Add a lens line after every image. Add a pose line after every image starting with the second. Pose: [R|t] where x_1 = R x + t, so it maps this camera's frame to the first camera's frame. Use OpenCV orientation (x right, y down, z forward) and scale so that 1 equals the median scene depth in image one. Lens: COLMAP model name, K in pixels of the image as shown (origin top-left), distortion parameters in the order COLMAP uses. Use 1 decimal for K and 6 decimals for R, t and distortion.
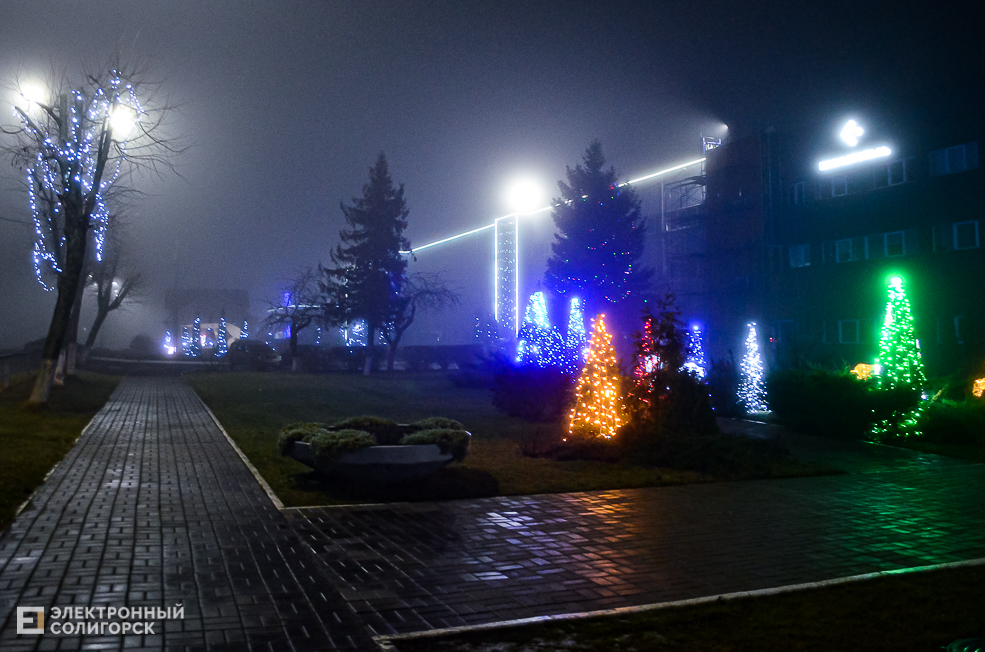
lens RADIAL K [[785.0, 0, 417.1], [0, 785.0, 293.2], [0, 0, 1]] dist [-0.038345, 0.003974]
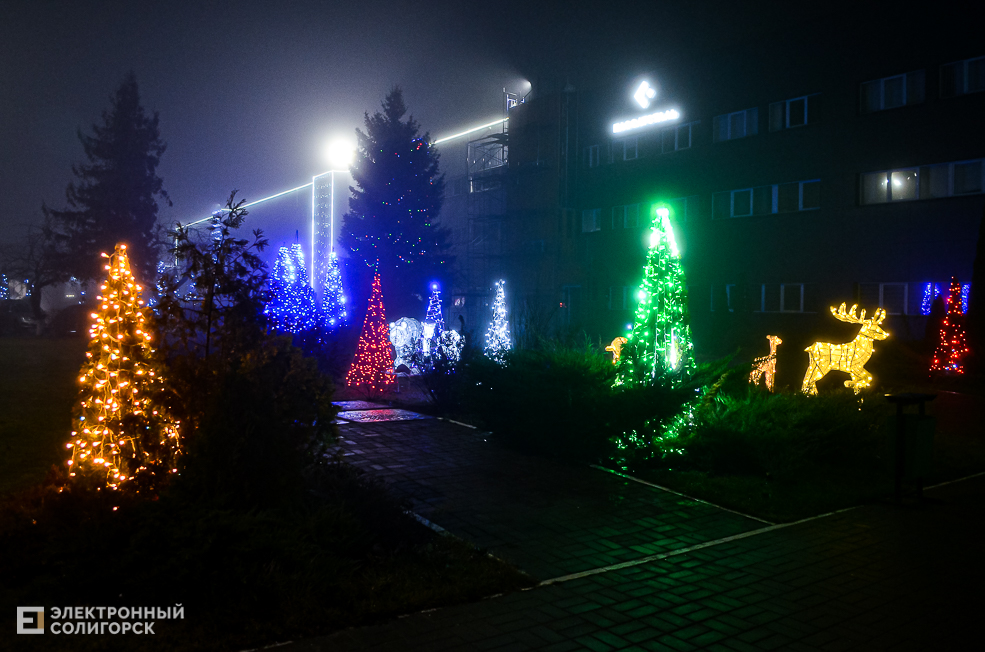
lens RADIAL K [[775.1, 0, 492.5], [0, 775.1, 326.0], [0, 0, 1]] dist [-0.036306, -0.000123]
pose [[0.949615, 0.003899, 0.313393, 0.079804], [-0.031879, 0.995938, 0.084206, 0.007852], [-0.311792, -0.089954, 0.945883, 0.120268]]
